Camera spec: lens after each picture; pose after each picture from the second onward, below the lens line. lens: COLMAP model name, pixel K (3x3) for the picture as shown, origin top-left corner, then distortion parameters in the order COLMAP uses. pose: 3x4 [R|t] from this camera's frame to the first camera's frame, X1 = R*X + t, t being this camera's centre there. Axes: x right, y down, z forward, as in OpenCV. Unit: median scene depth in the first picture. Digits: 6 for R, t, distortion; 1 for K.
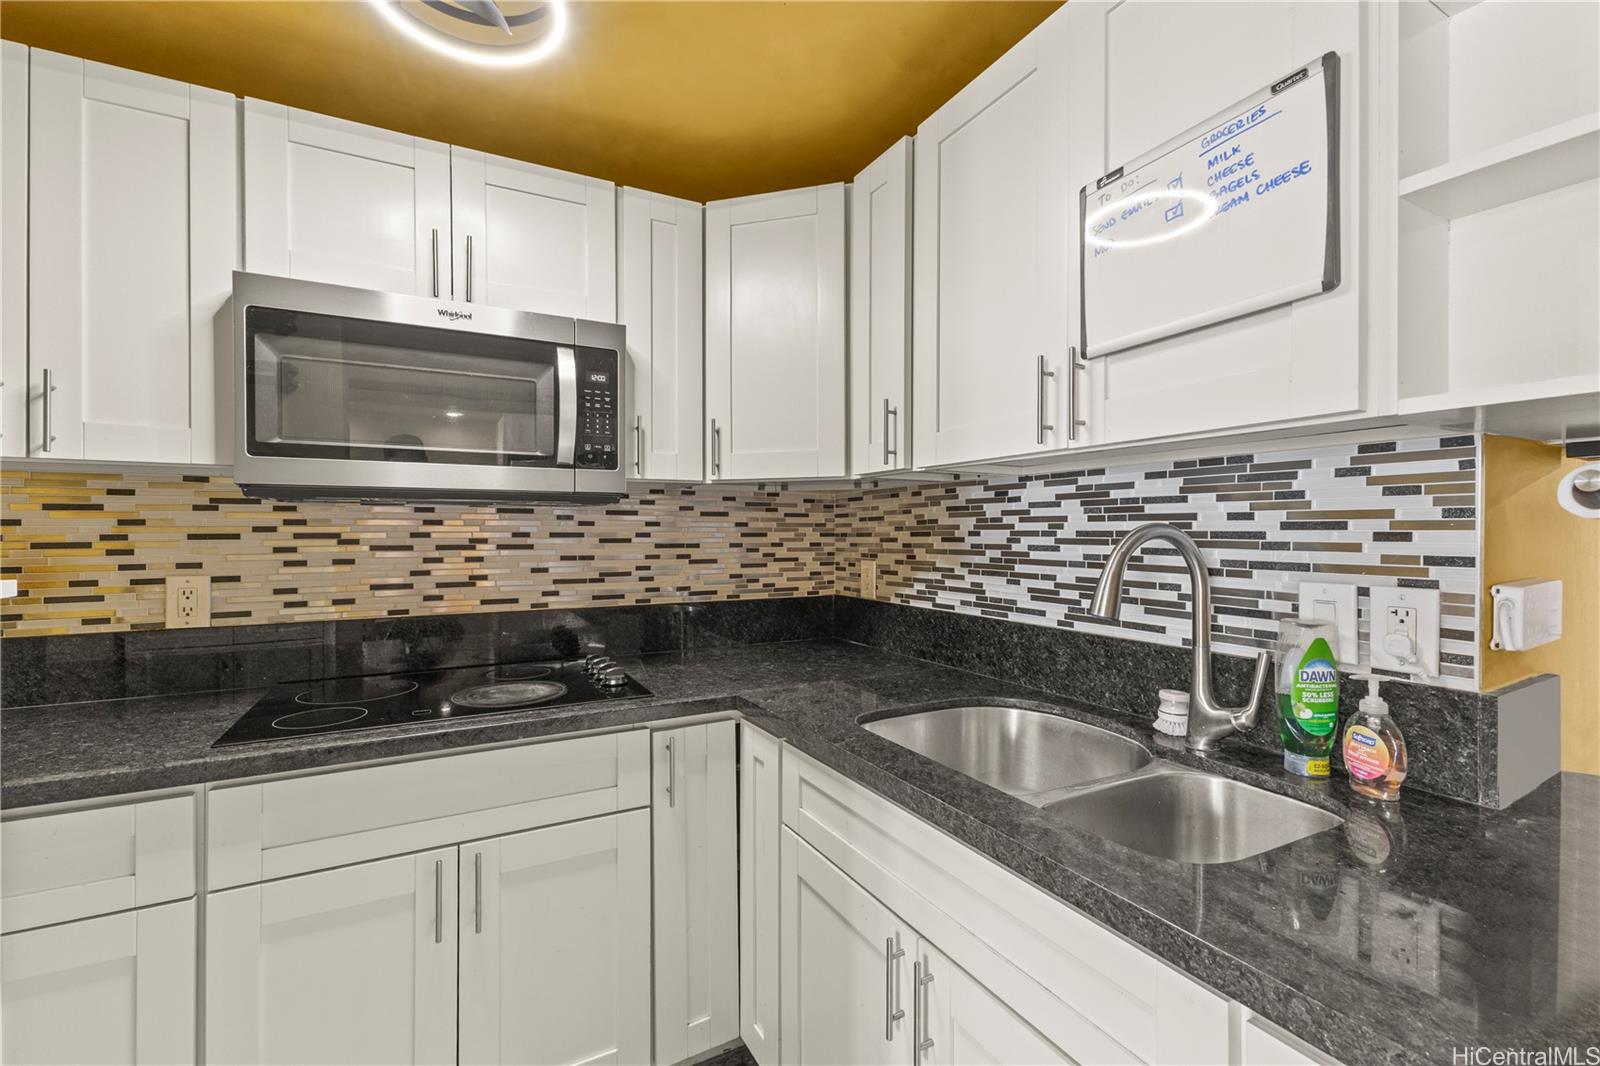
lens RADIAL K [[692.4, 0, 806.7], [0, 692.4, 533.2], [0, 0, 1]] dist [0.005230, -0.001090]
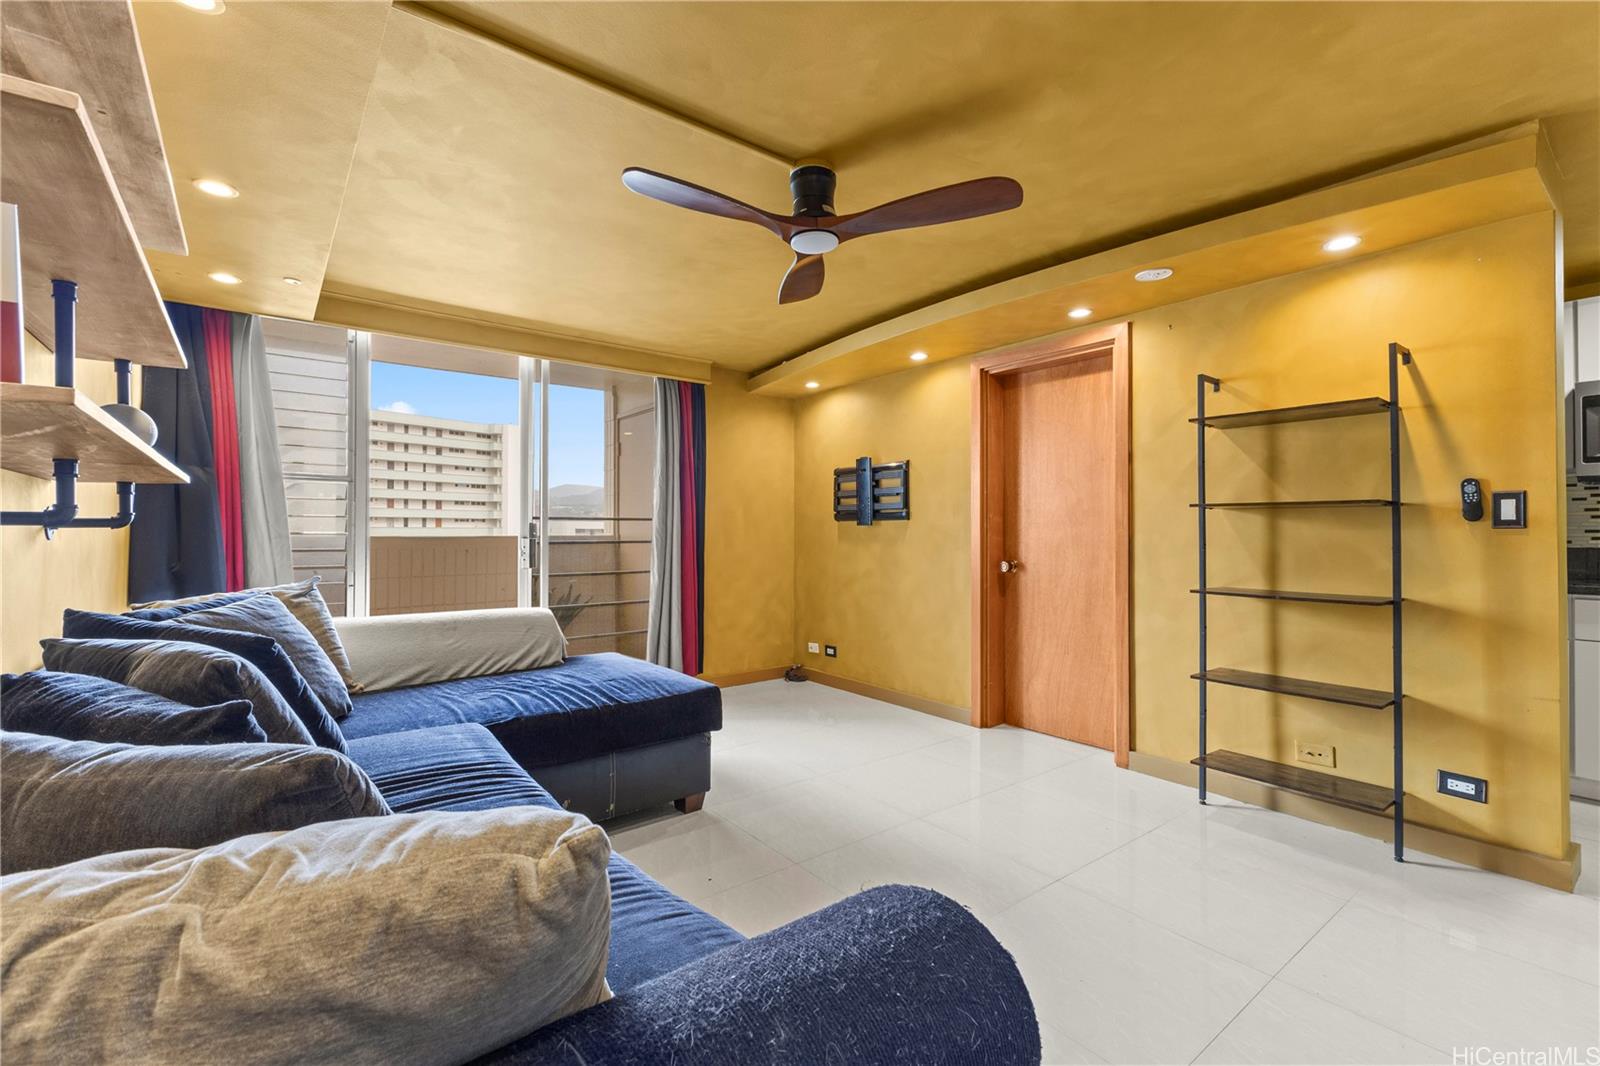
lens RADIAL K [[692.4, 0, 790.7], [0, 692.4, 526.2], [0, 0, 1]] dist [0.005230, -0.001090]
pose [[0.157720, -0.007970, -0.987452, 0.786778], [-0.004429, 0.999952, -0.008779, 0.094854], [0.987474, 0.005758, 0.157677, -1.465590]]
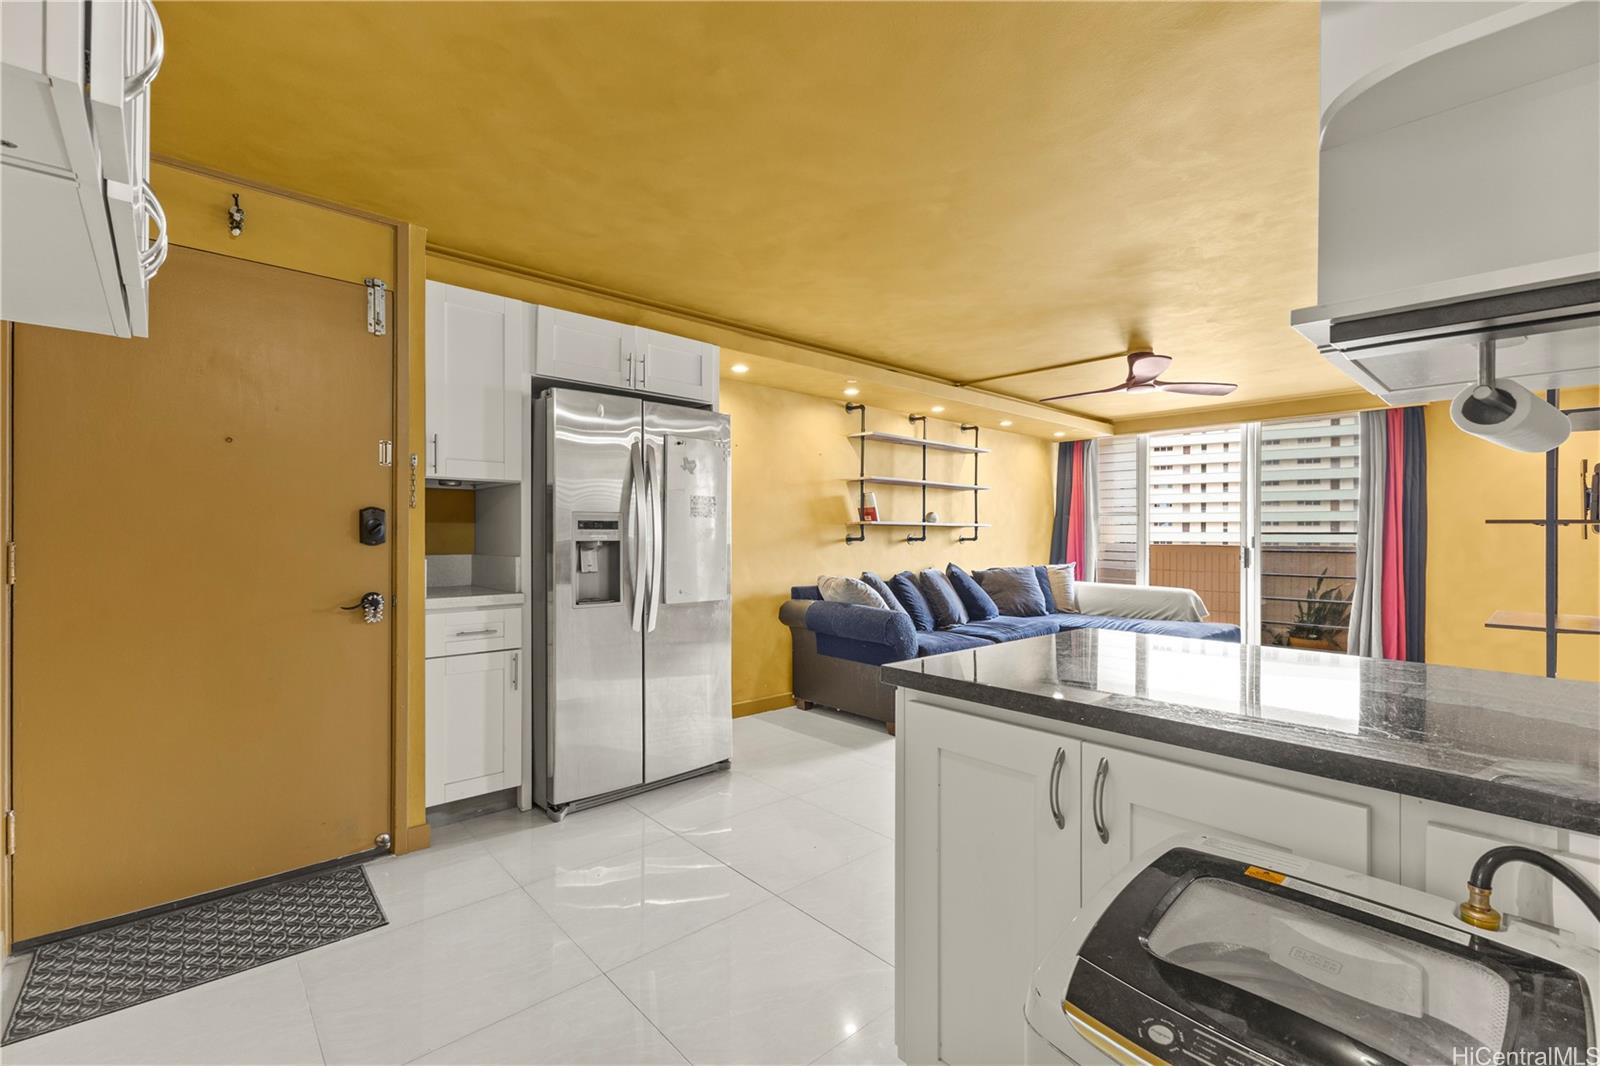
lens RADIAL K [[692.4, 0, 793.6], [0, 692.4, 538.3], [0, 0, 1]] dist [0.005230, -0.001090]
pose [[-0.974924, -0.000798, -0.222536, 1.266903], [-0.003529, 0.999923, 0.011874, 0.042355], [0.222509, 0.012362, -0.974852, 0.907039]]
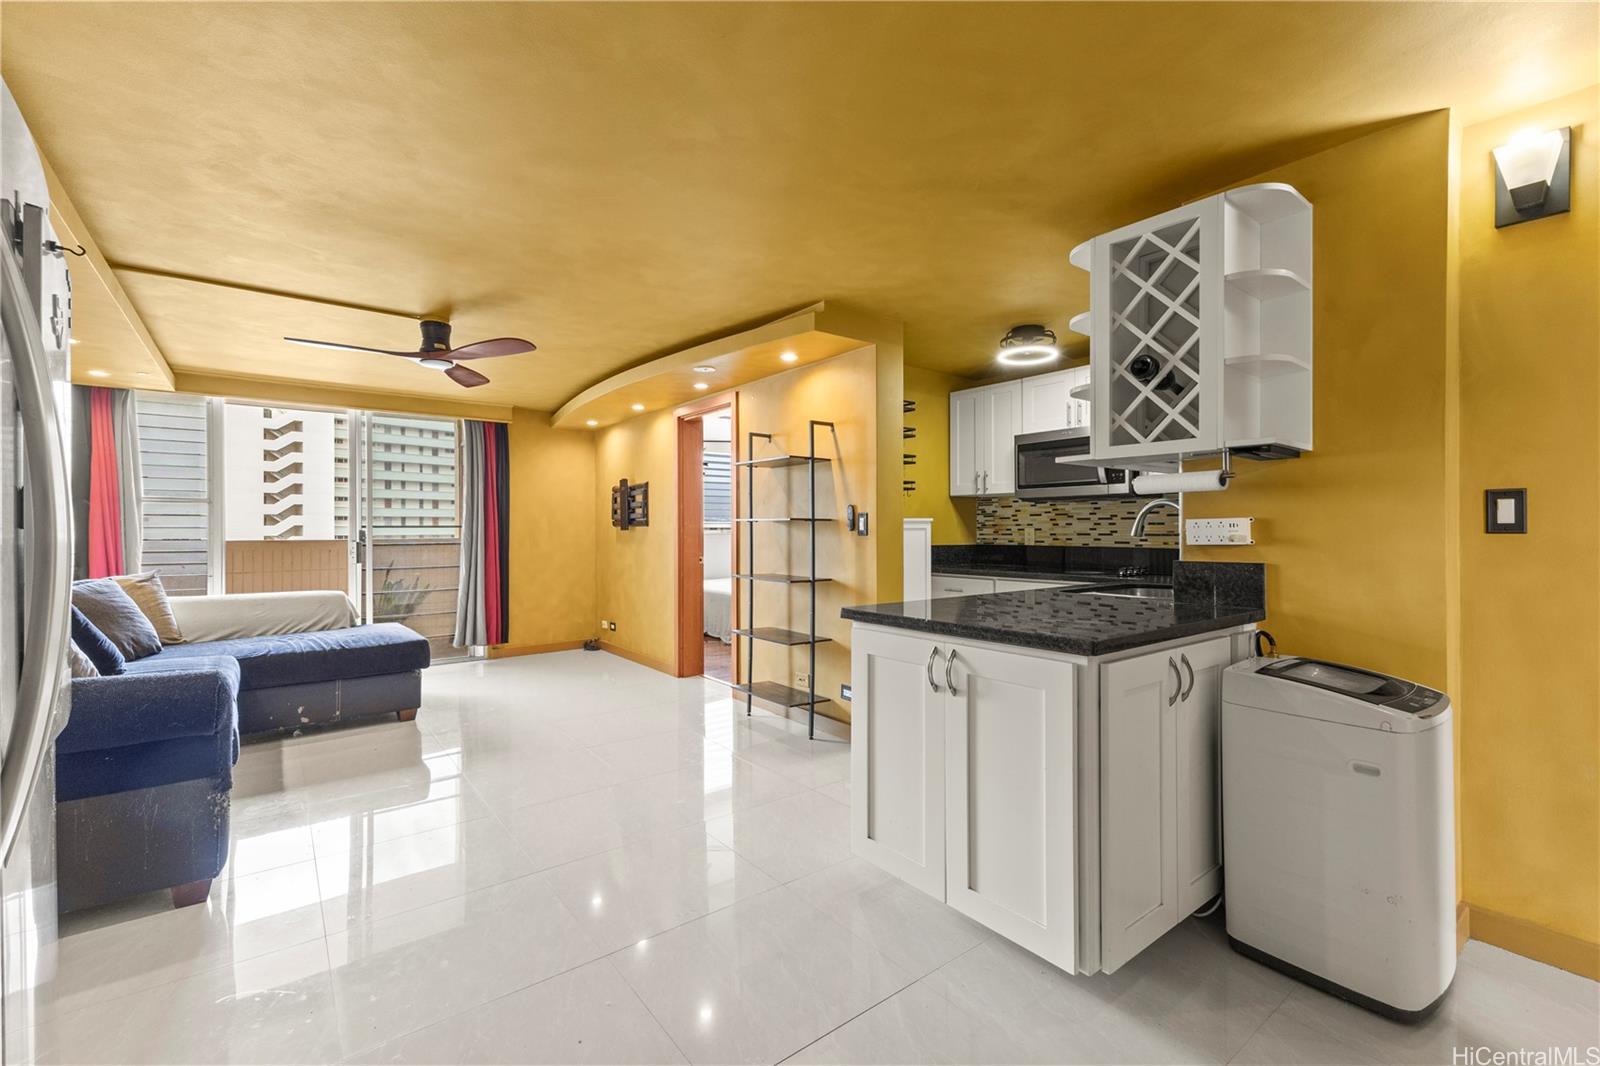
lens RADIAL K [[692.4, 0, 800.4], [0, 692.4, 528.4], [0, 0, 1]] dist [0.005230, -0.001090]
pose [[0.157981, -0.001073, -0.987442, 1.821427], [0.000073, 0.999999, -0.001075, 0.061857], [0.987442, 0.000098, 0.157981, -0.437030]]
